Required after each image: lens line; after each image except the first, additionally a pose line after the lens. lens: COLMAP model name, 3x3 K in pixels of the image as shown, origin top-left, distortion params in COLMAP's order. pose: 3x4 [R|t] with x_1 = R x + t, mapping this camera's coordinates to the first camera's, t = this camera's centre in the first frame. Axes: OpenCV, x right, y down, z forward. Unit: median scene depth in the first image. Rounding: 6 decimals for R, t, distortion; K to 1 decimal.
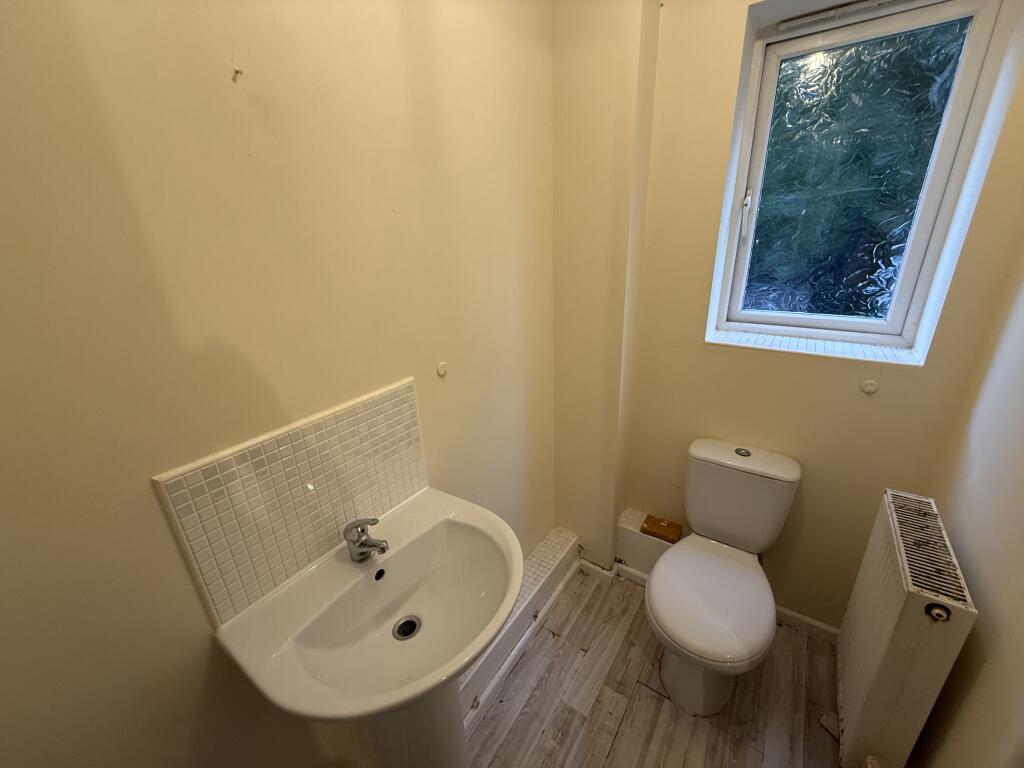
lens RADIAL K [[407.5, 0, 514.4], [0, 407.5, 378.9], [0, 0, 1]] dist [-0.000544, -0.000576]
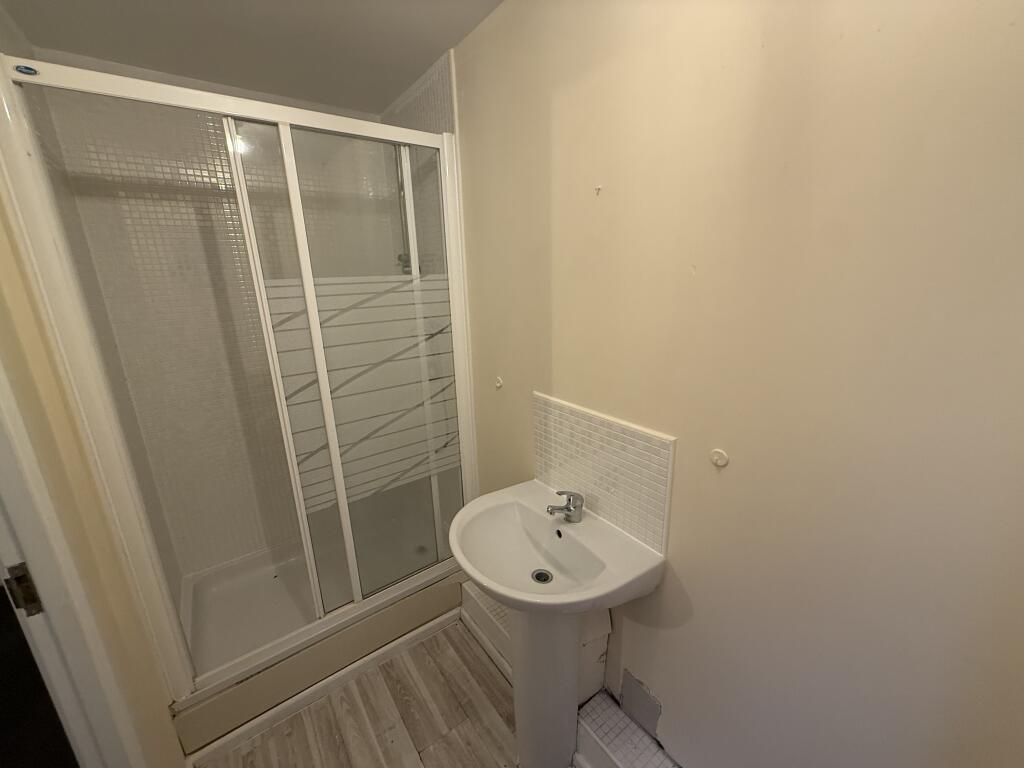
lens RADIAL K [[407.5, 0, 513.6], [0, 407.5, 387.8], [0, 0, 1]] dist [-0.000544, -0.000576]
pose [[-0.321477, 0.290374, -0.901297, 0.774173], [-0.299971, 0.871570, 0.387792, -0.407205], [0.898148, 0.395029, -0.193086, 0.911746]]
